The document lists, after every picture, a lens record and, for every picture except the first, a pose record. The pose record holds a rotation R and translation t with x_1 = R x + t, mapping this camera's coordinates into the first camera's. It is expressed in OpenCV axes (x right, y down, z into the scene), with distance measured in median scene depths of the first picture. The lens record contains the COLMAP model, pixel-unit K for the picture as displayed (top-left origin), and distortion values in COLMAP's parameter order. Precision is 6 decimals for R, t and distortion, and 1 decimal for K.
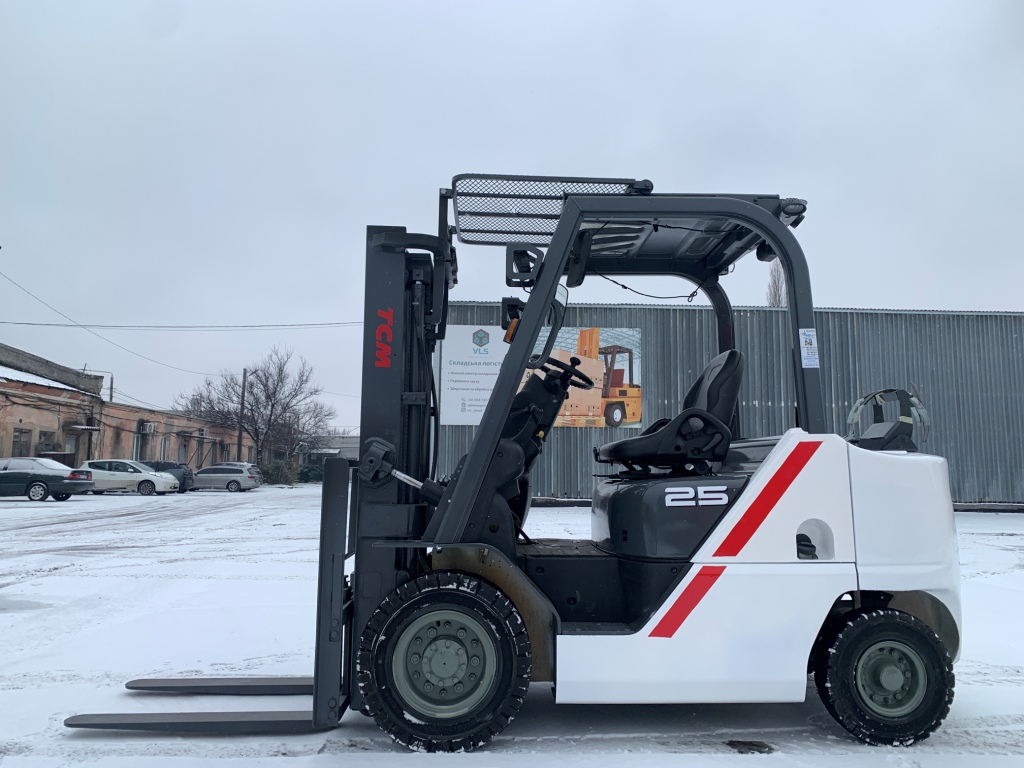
lens RADIAL K [[784.0, 0, 516.9], [0, 784.0, 378.3], [0, 0, 1]] dist [0.021029, -0.016213]
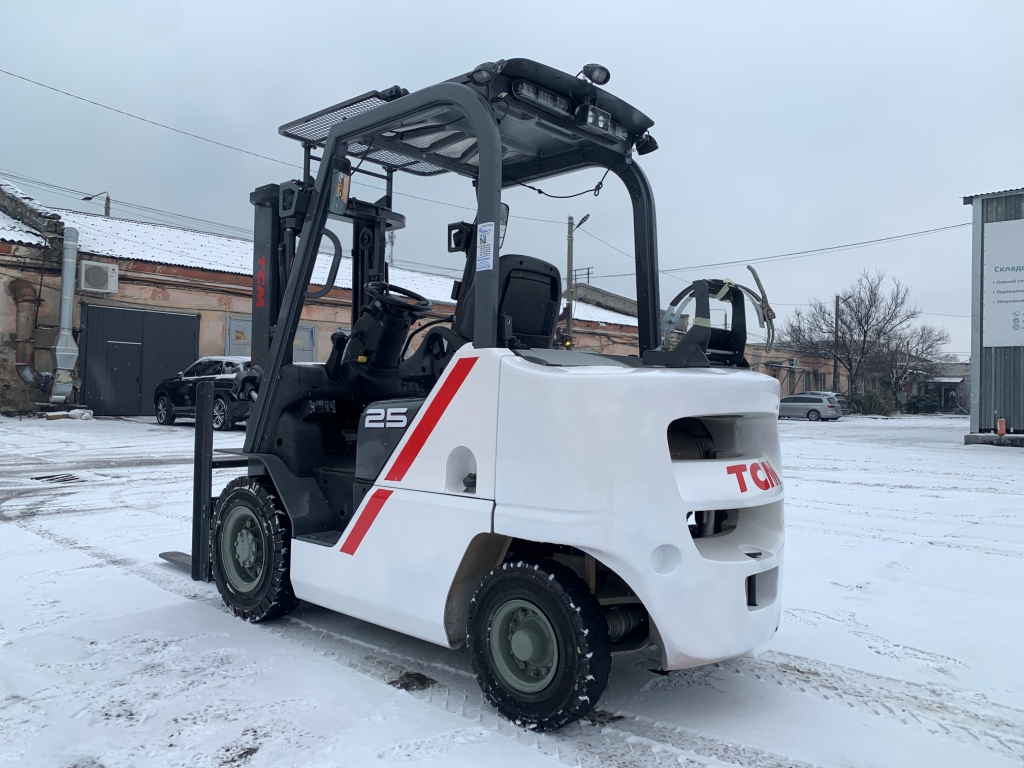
lens RADIAL K [[784.0, 0, 516.9], [0, 784.0, 378.3], [0, 0, 1]] dist [0.021029, -0.016213]
pose [[0.708187, -0.013132, -0.705903, 0.119873], [0.075664, 0.995480, 0.057391, 0.006914], [0.701959, -0.094055, 0.705980, 0.051677]]
